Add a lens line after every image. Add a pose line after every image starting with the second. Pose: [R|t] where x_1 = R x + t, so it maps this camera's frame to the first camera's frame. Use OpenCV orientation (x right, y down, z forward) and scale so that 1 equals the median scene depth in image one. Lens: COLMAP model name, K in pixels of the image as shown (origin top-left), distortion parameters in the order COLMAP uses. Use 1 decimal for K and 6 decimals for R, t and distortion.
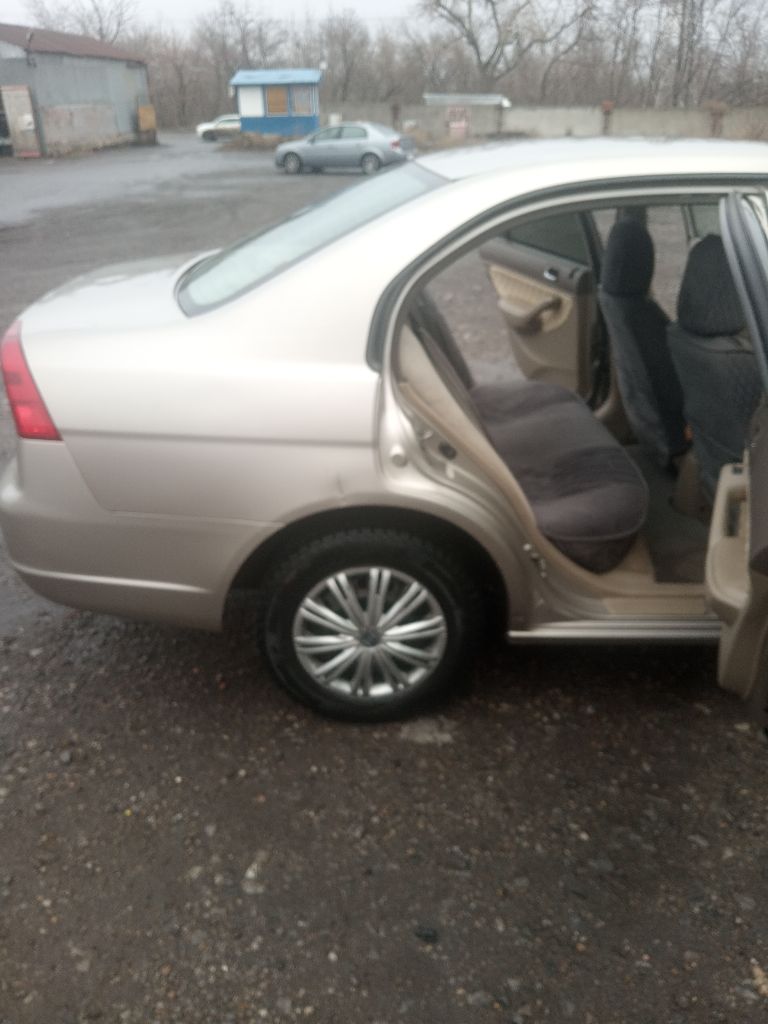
lens RADIAL K [[863.7, 0, 384.0], [0, 863.7, 512.0], [0, 0, 1]] dist [0.017704, -0.095638]
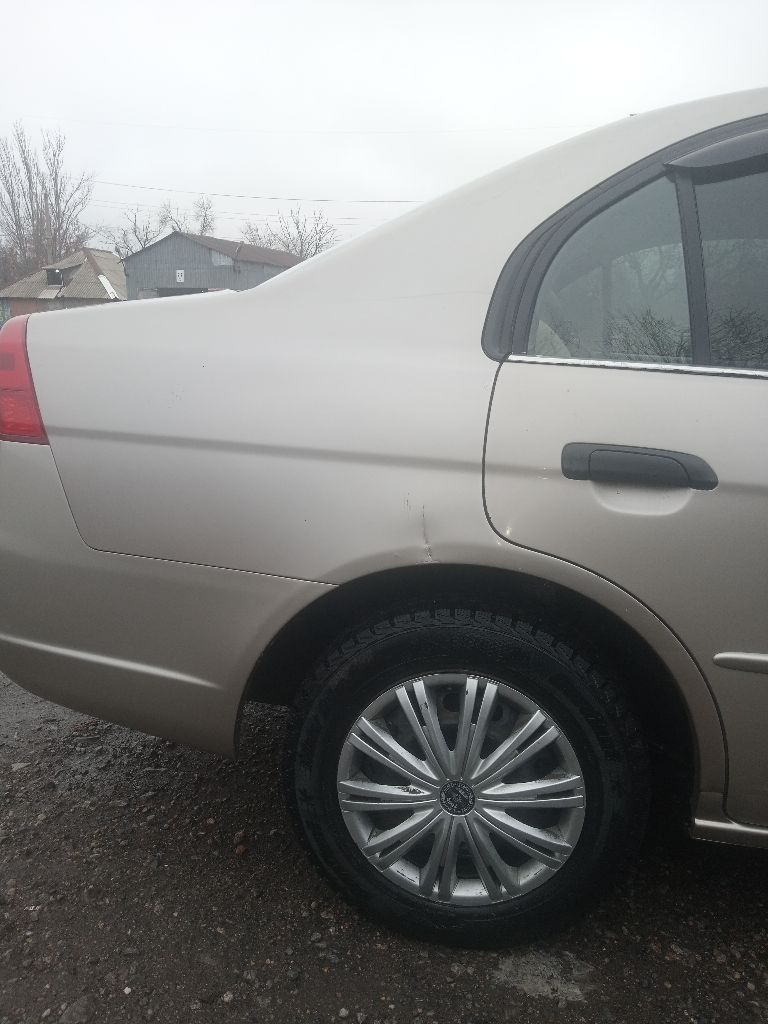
lens RADIAL K [[847.5, 0, 370.9], [0, 847.5, 494.4], [0, 0, 1]] dist [0.009254, -0.052488]
pose [[0.979102, 0.068471, -0.191495, 0.020576], [-0.112297, 0.967073, -0.228384, 0.069448], [0.169552, 0.245116, 0.954552, 0.302594]]
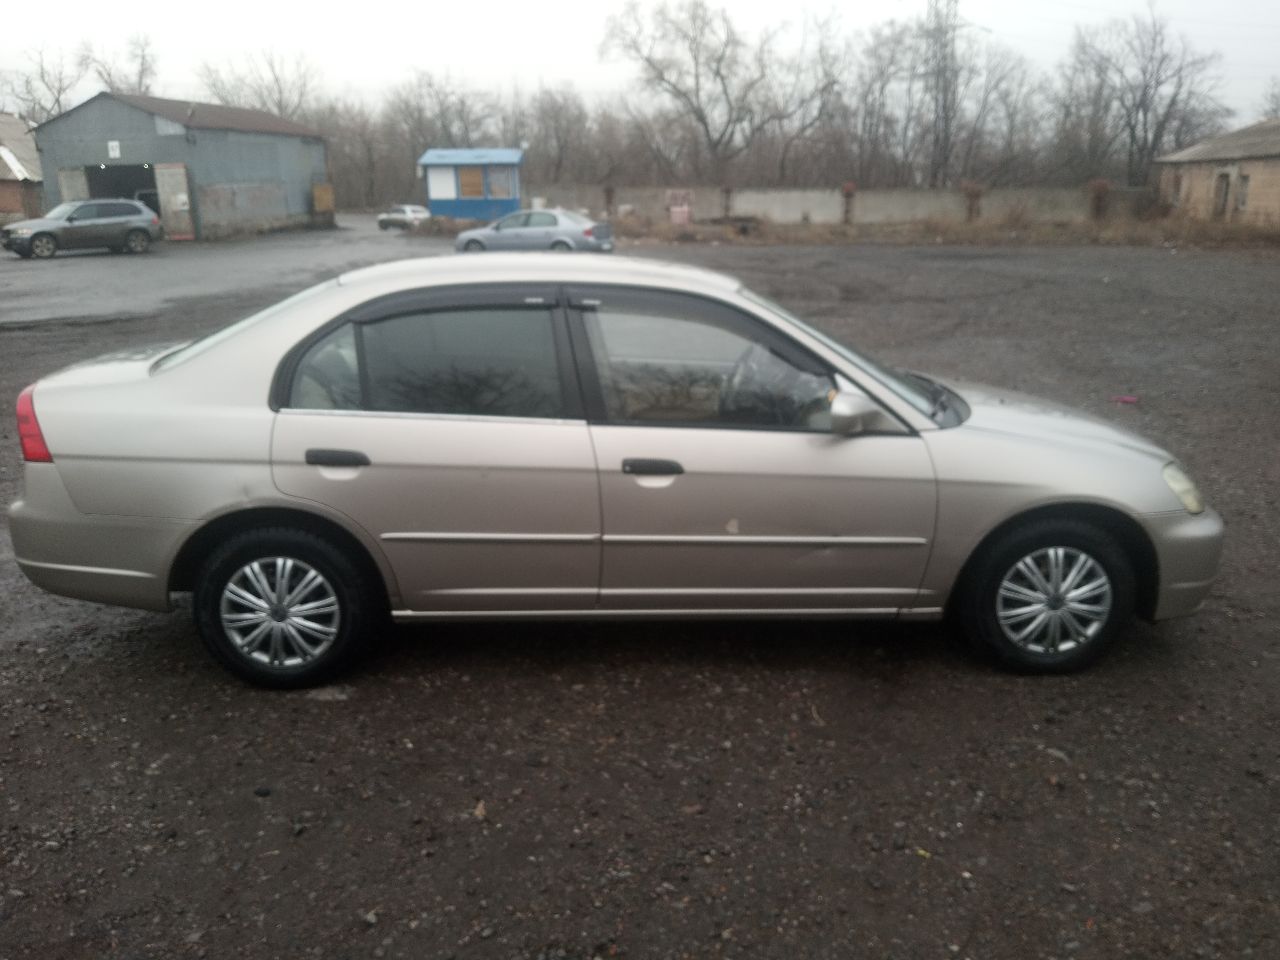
lens RADIAL K [[1079.7, 0, 640.0], [0, 1079.7, 480.0], [0, 0, 1]] dist [0.017704, -0.095638]
pose [[0.999824, 0.001698, 0.018699, 0.425274], [0.001544, 0.985089, -0.172039, 0.192944], [-0.018712, 0.172037, 0.984913, -0.568007]]
